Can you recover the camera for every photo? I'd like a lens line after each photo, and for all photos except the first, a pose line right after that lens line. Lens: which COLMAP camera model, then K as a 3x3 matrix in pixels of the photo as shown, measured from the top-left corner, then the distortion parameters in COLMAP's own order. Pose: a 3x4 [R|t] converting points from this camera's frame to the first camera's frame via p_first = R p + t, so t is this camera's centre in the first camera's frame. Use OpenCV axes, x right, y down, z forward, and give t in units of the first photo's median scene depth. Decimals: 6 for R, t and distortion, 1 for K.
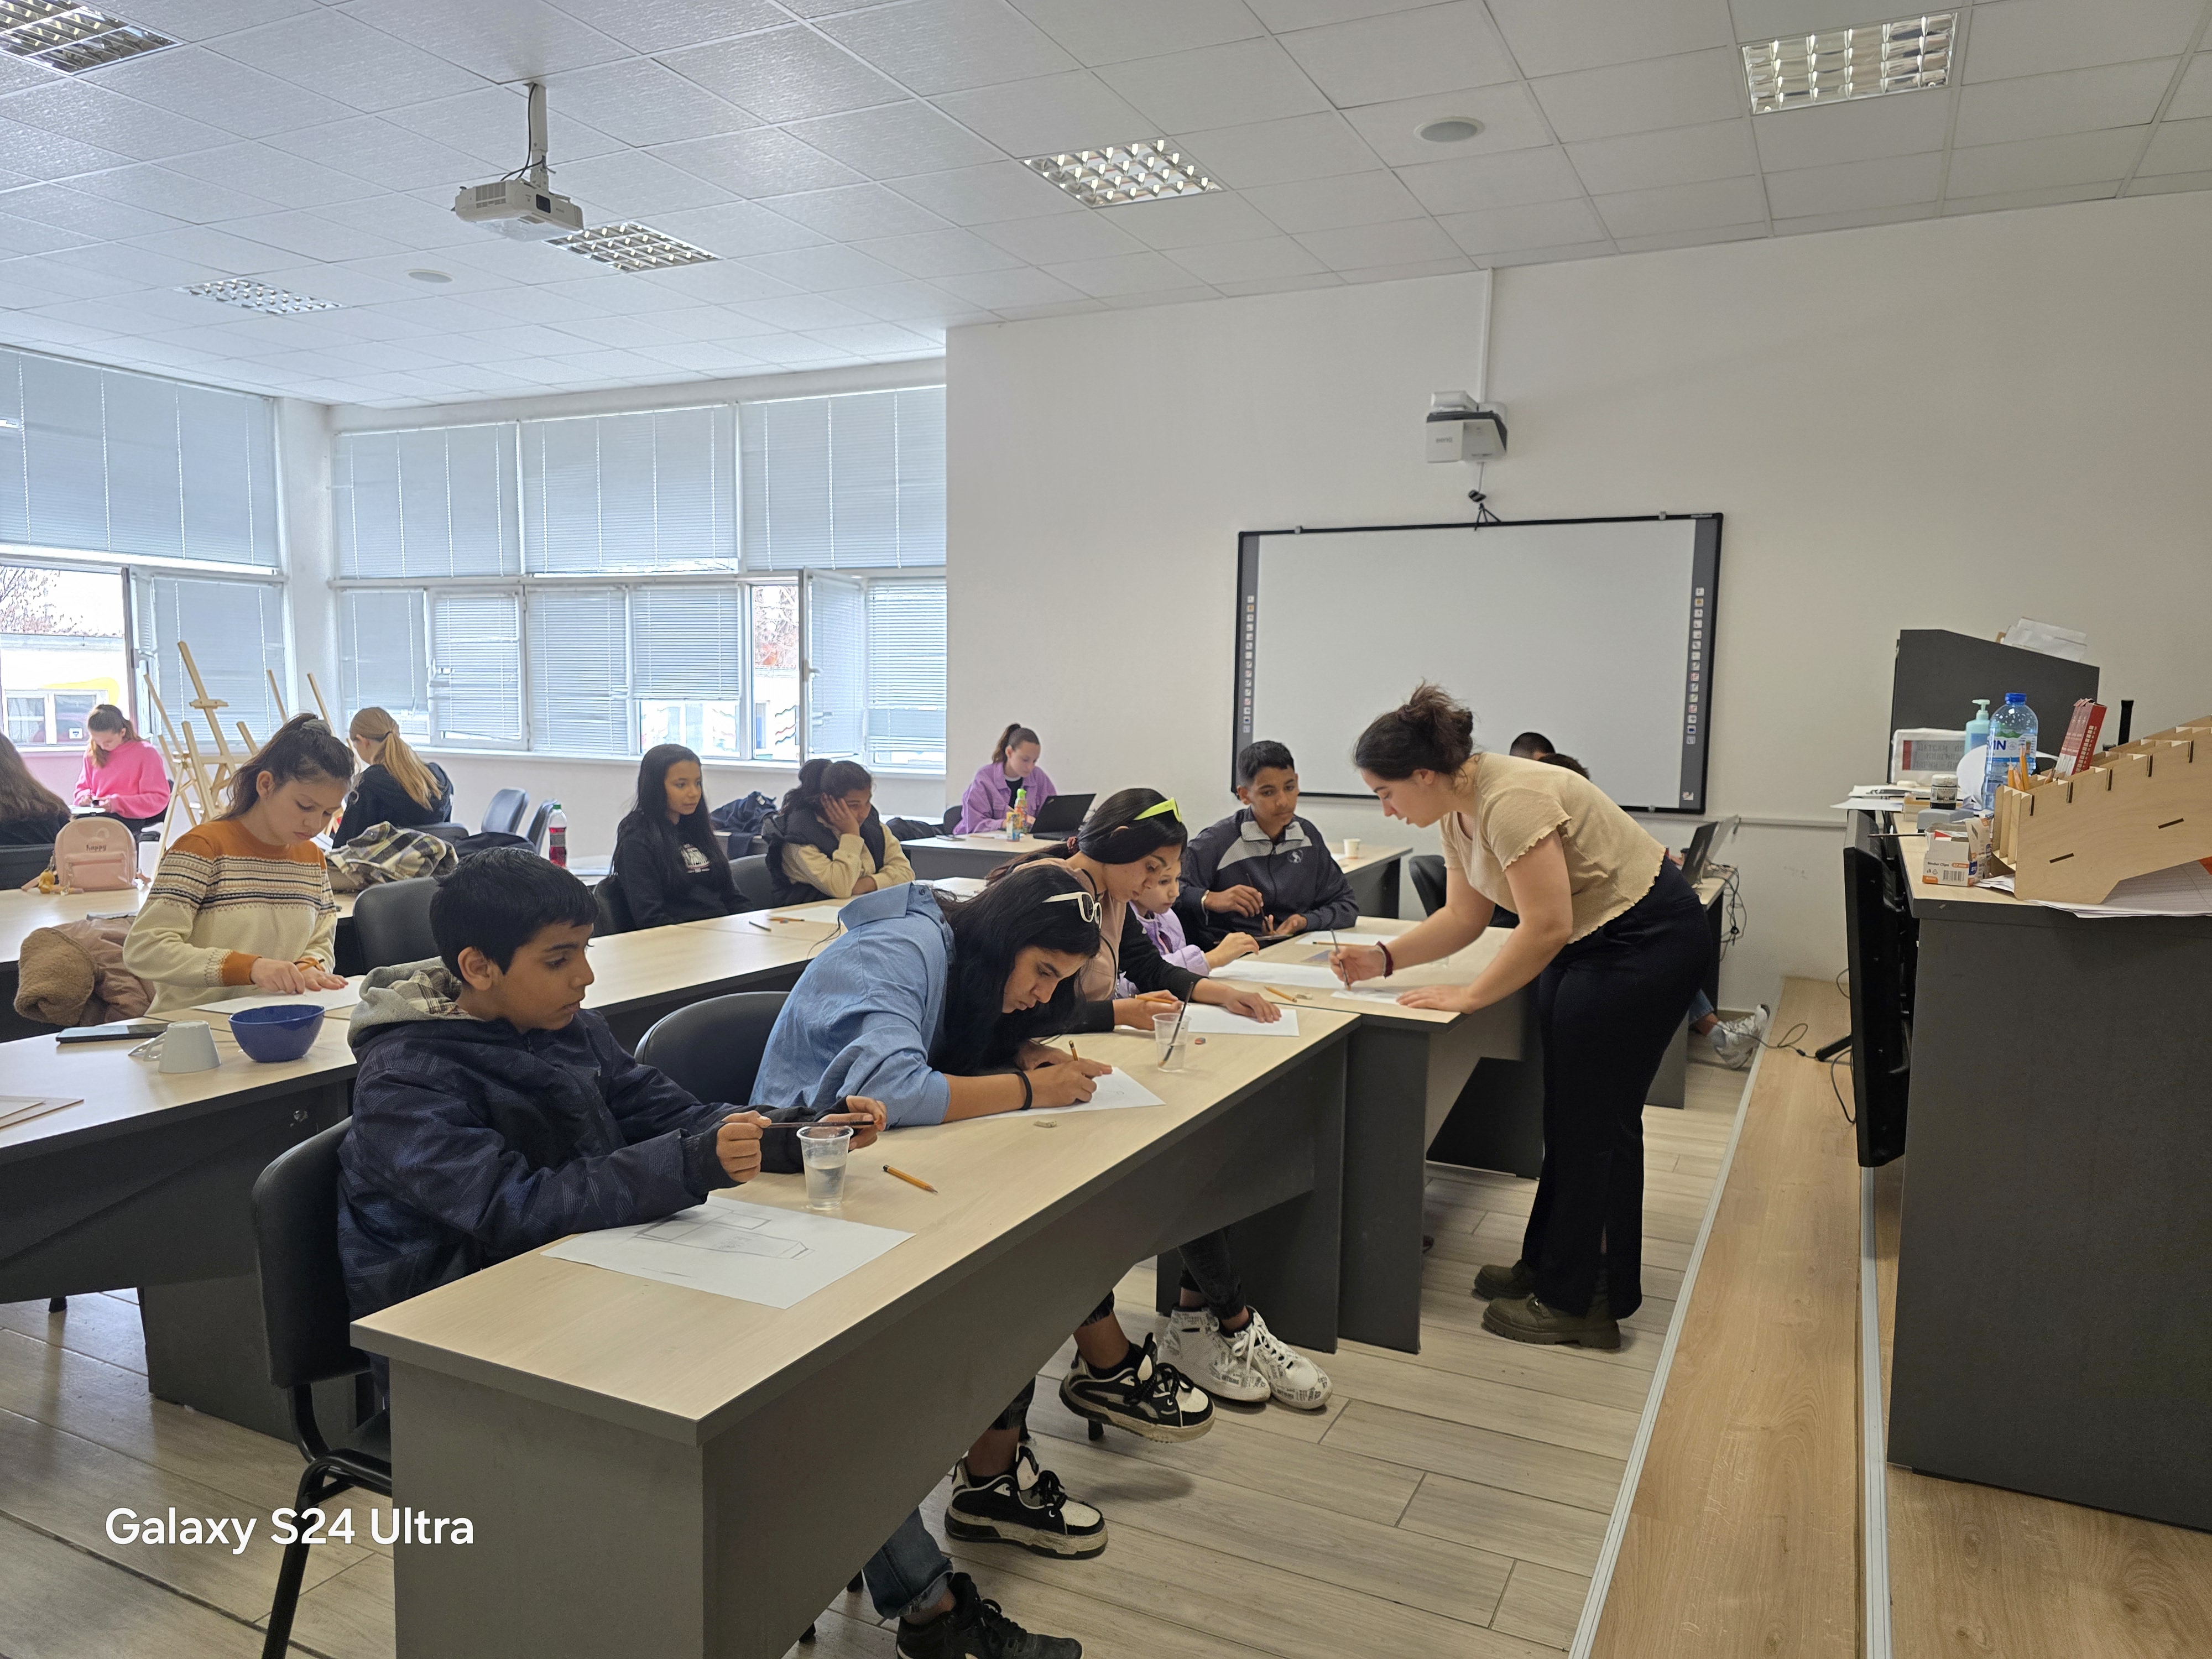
lens RADIAL K [[1502.7, 0, 1113.7], [0, 1502.7, 838.3], [0, 0, 1]] dist [0.054793, -0.048069]
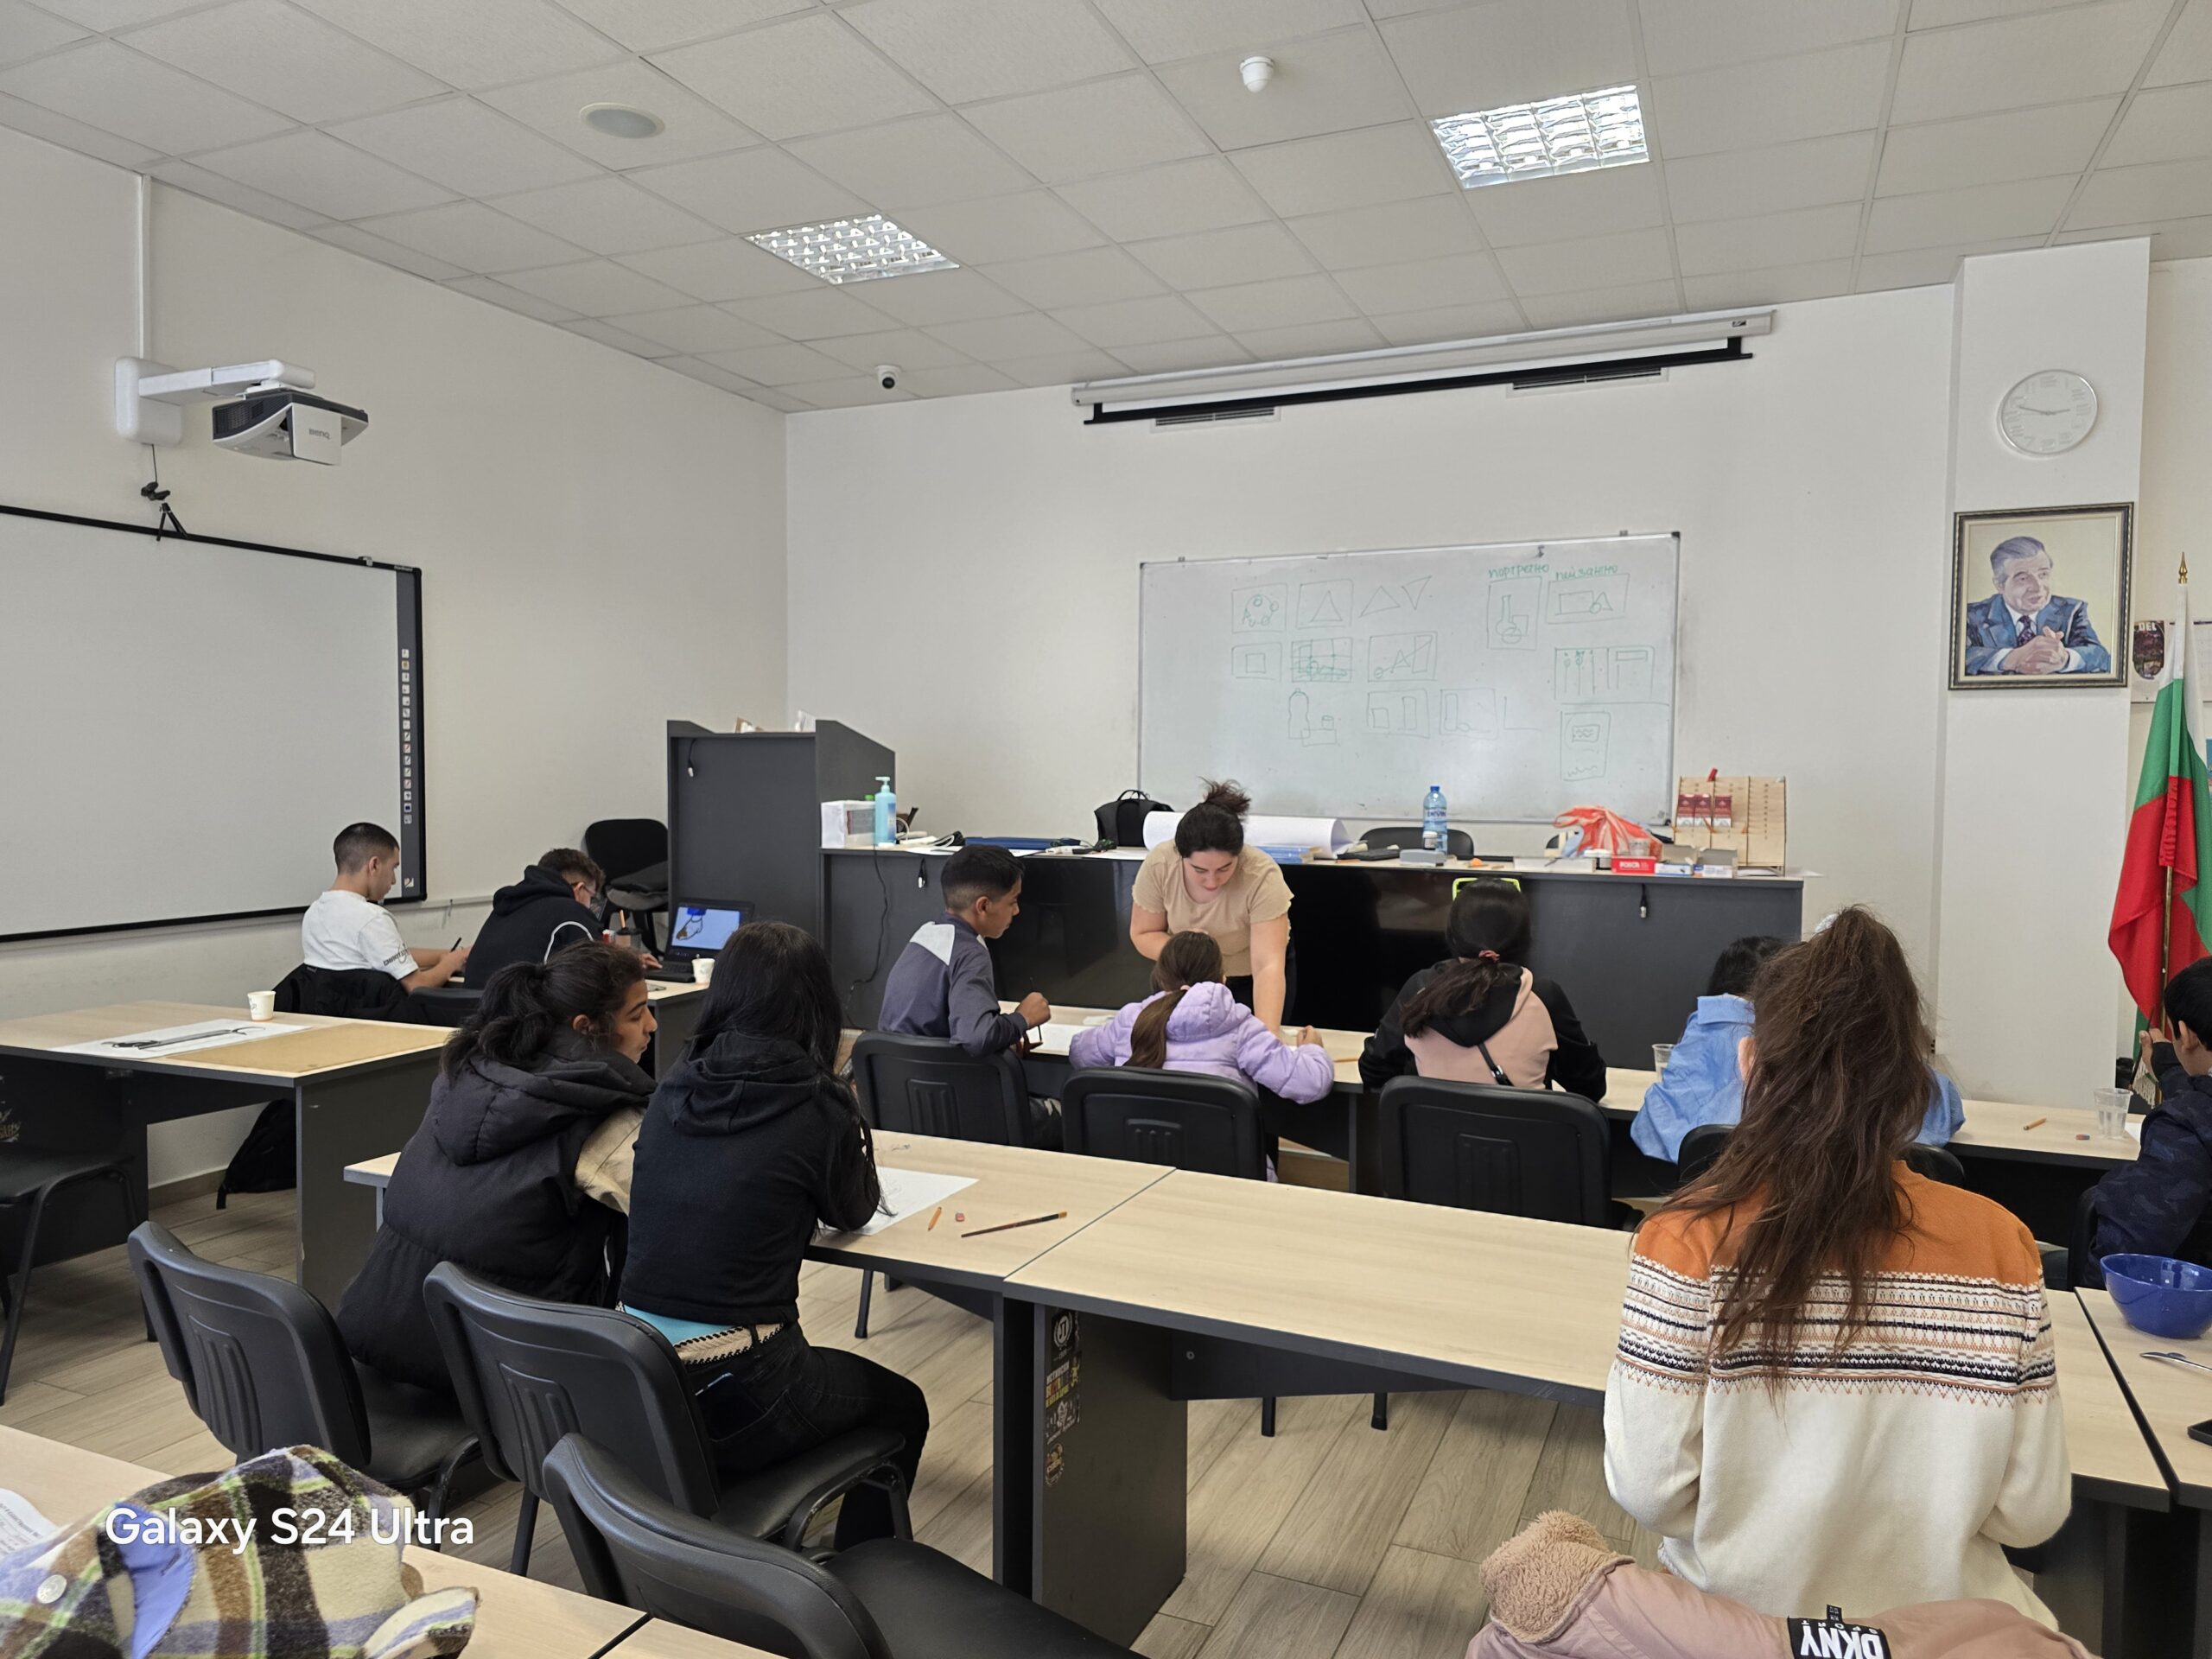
lens RADIAL K [[1502.7, 0, 1098.7], [0, 1502.7, 840.6], [0, 0, 1]] dist [0.054793, -0.048069]
pose [[-0.032909, -0.068627, 0.997099, -0.662841], [0.082358, 0.994061, 0.071136, -0.105026], [-0.996059, 0.084460, -0.027062, 0.792341]]
